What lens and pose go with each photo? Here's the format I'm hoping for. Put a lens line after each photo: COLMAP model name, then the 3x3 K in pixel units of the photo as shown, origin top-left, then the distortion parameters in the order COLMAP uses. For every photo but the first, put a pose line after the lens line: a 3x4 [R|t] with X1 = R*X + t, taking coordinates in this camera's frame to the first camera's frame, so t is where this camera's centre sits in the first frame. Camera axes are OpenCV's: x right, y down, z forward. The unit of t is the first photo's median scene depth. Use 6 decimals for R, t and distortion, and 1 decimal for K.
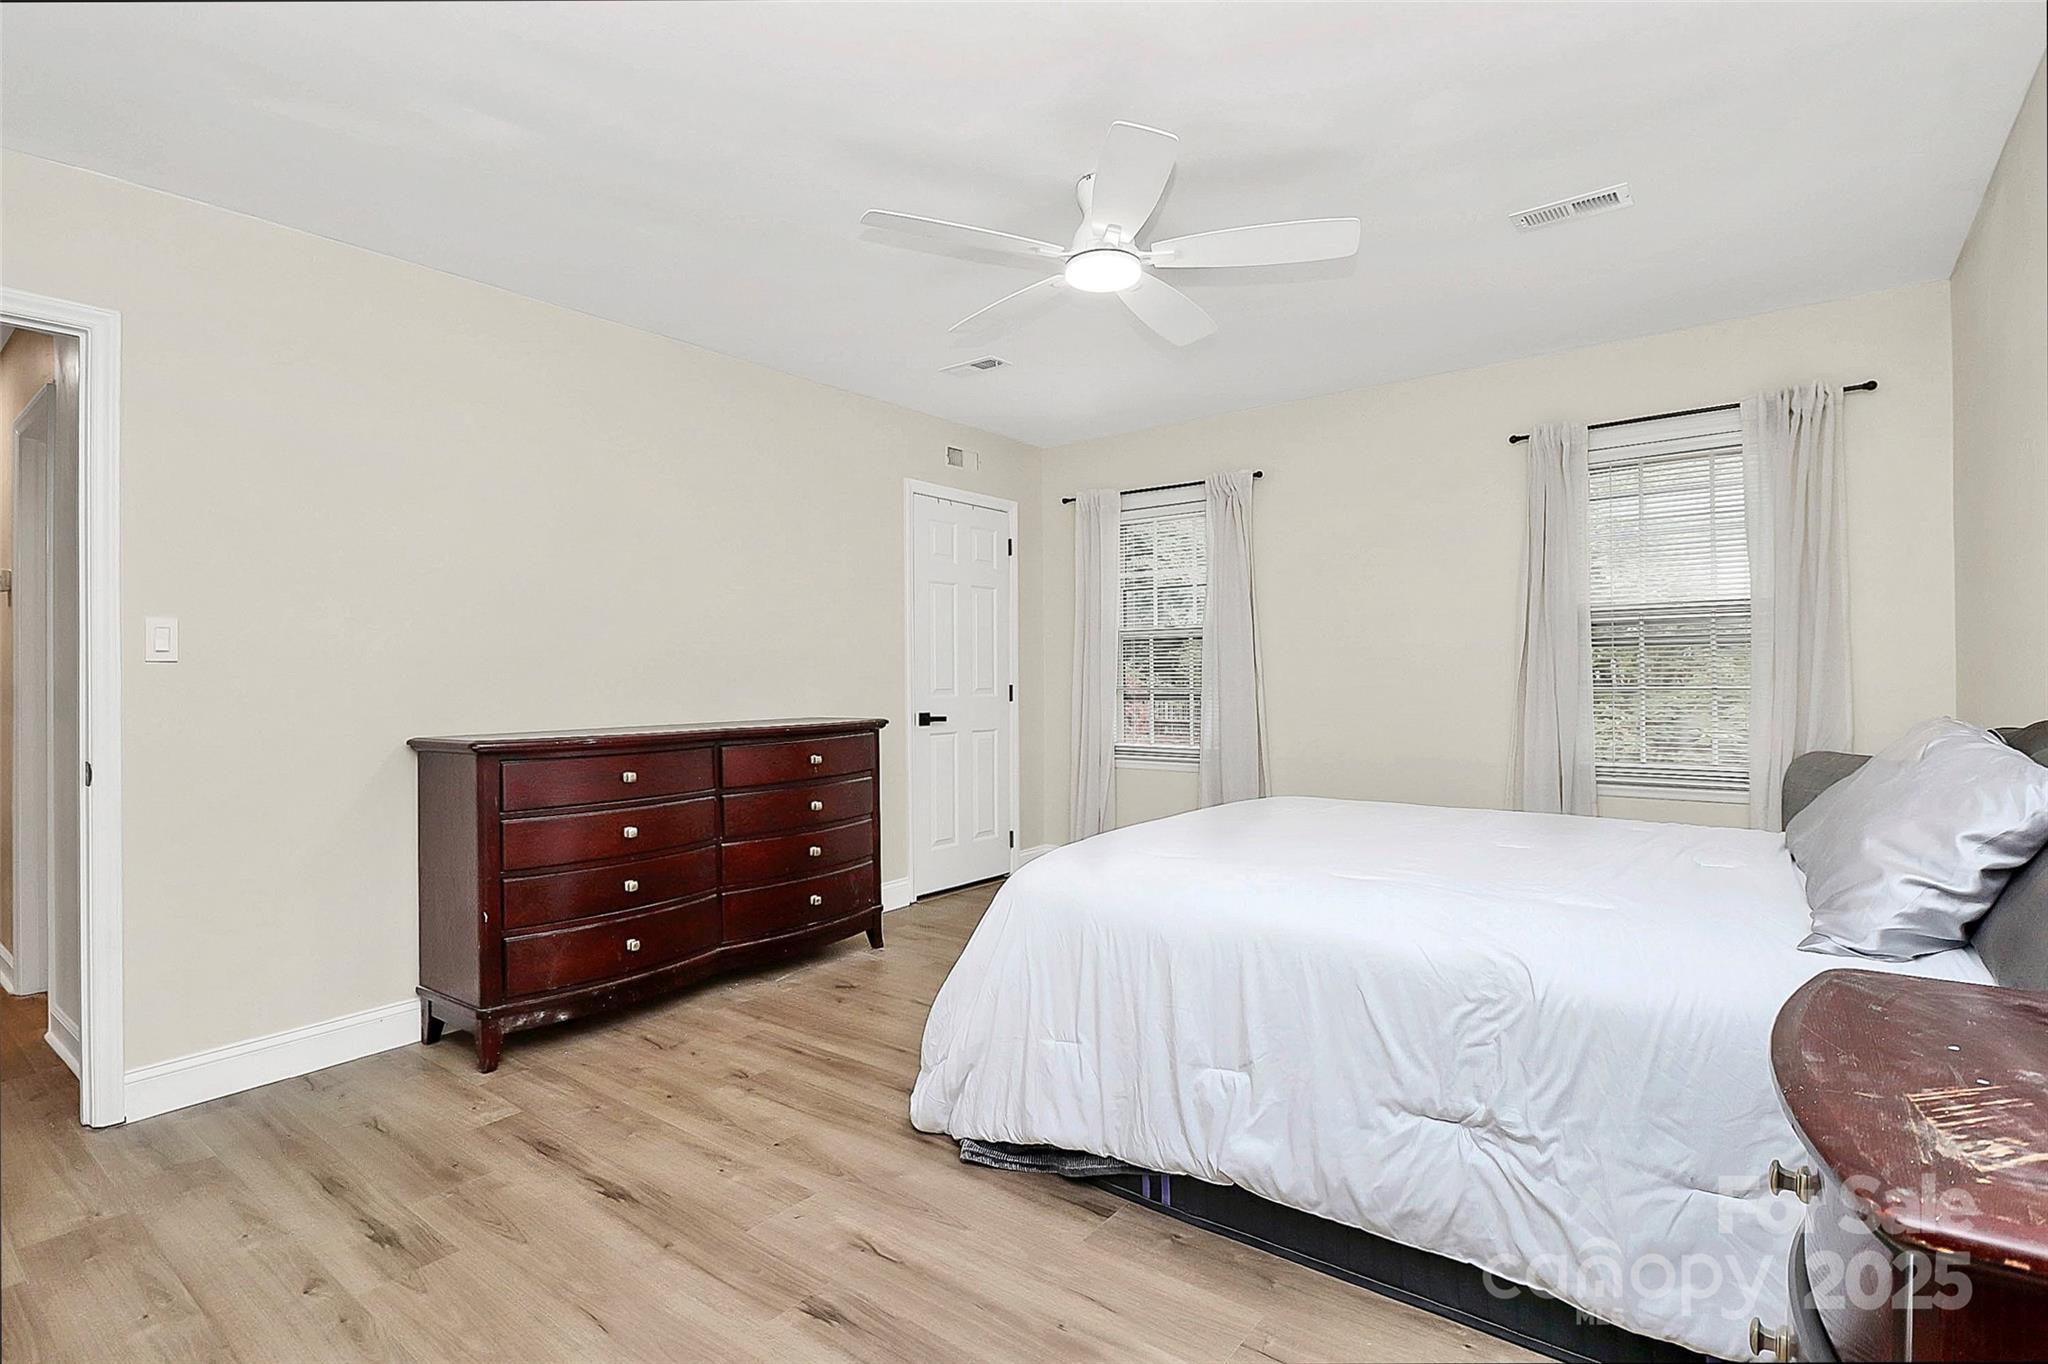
lens RADIAL K [[974.2, 0, 1023.4], [0, 974.2, 681.5], [0, 0, 1]] dist [-0.007727, 0.000267]
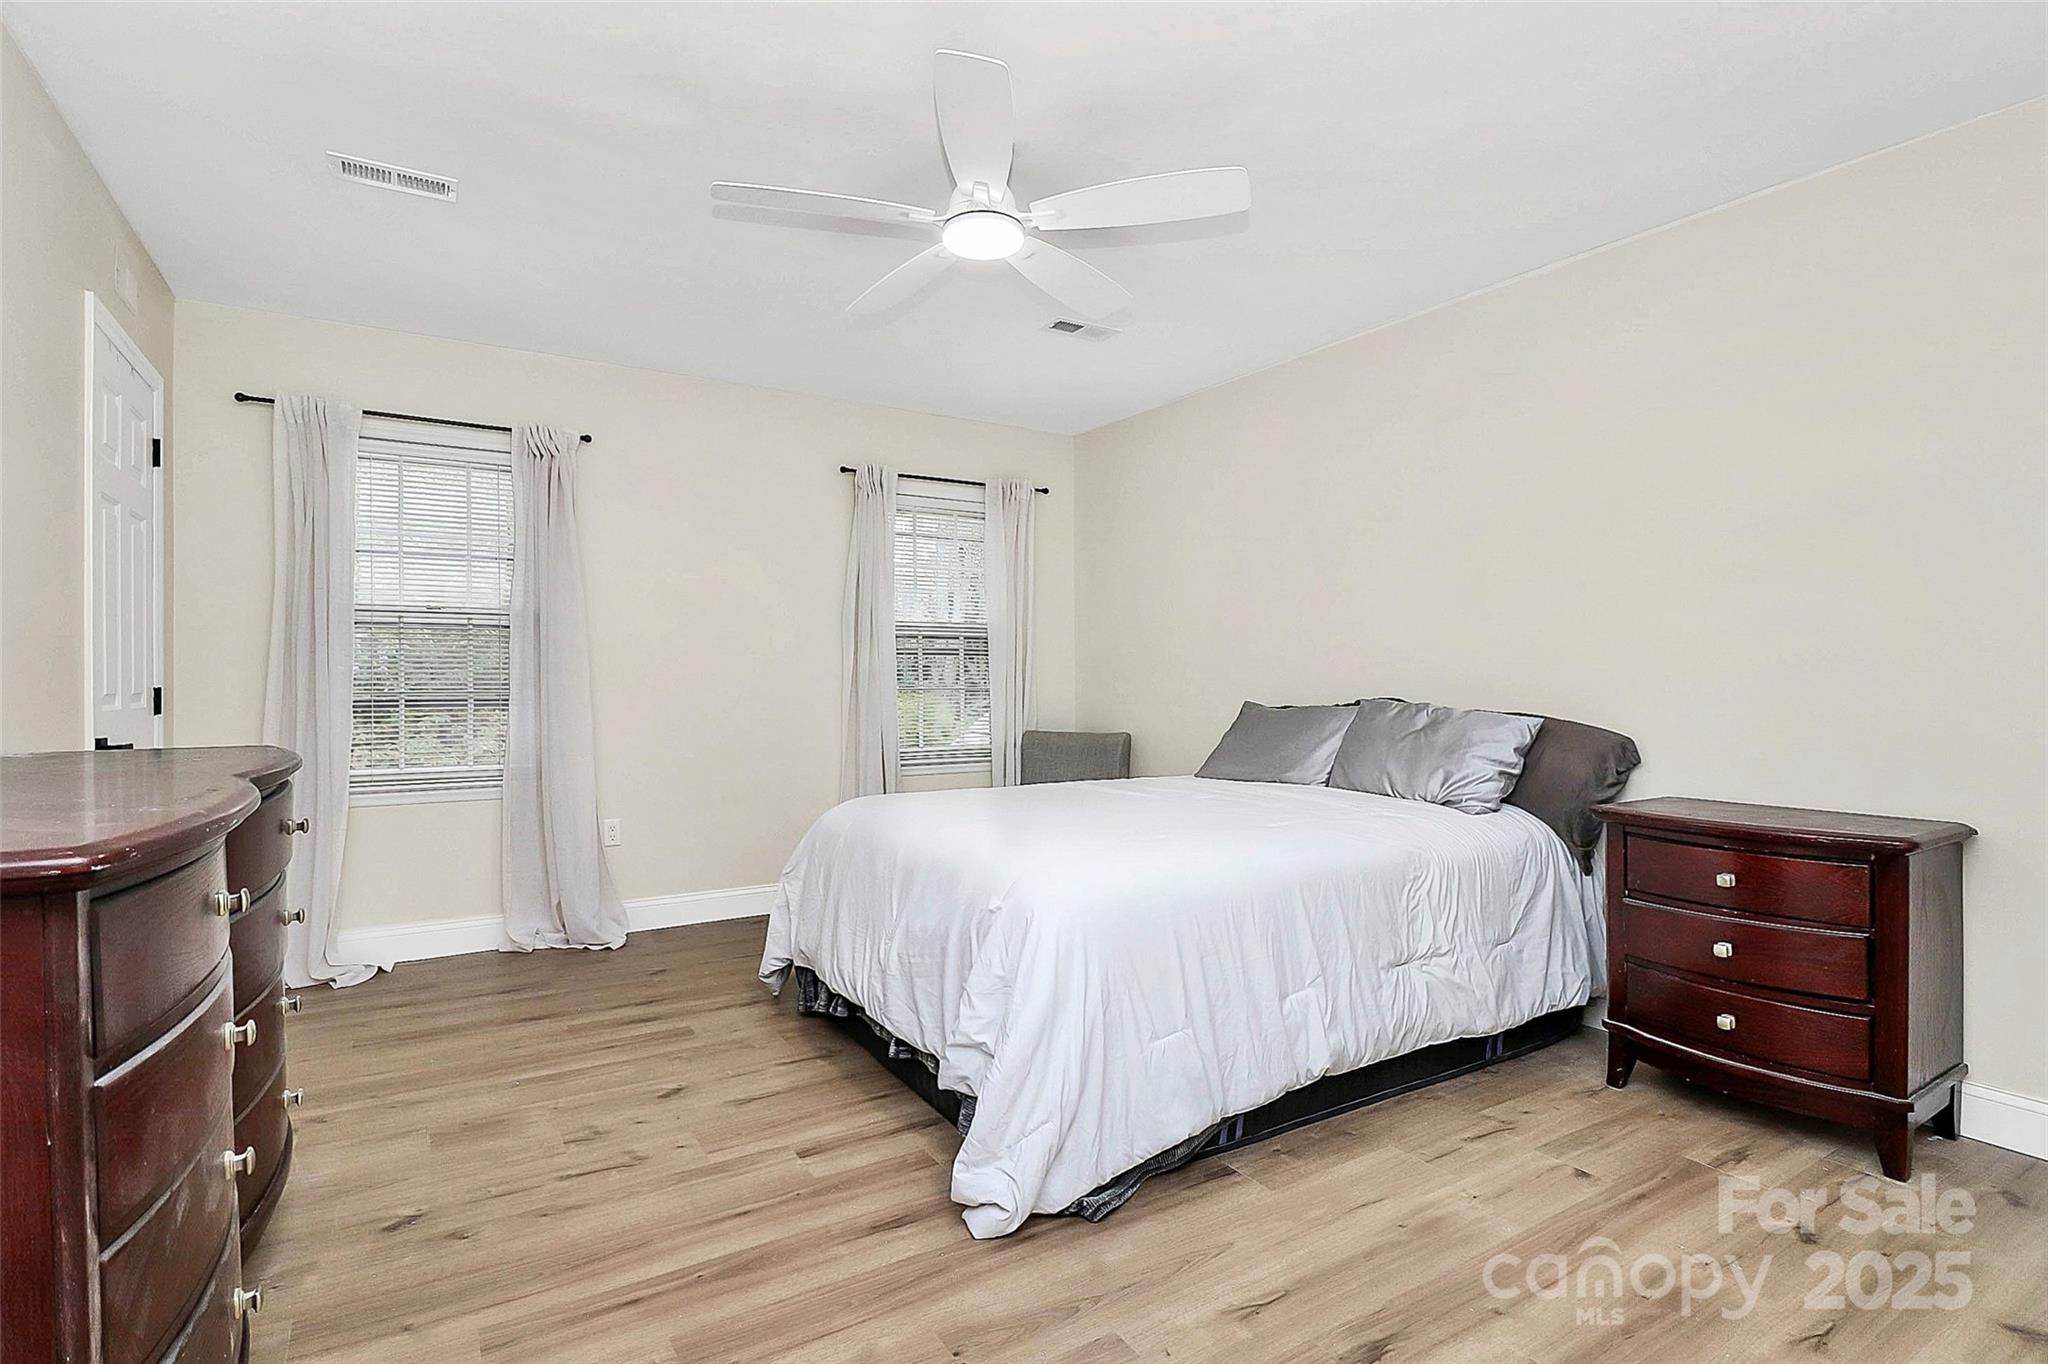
lens RADIAL K [[974.2, 0, 1023.0], [0, 974.2, 691.8], [0, 0, 1]] dist [-0.007727, 0.000267]
pose [[0.366250, -0.005900, 0.930498, -0.585013], [-0.004250, 0.999959, 0.008013, 0.000654], [-0.930507, -0.006889, 0.366210, 0.473057]]
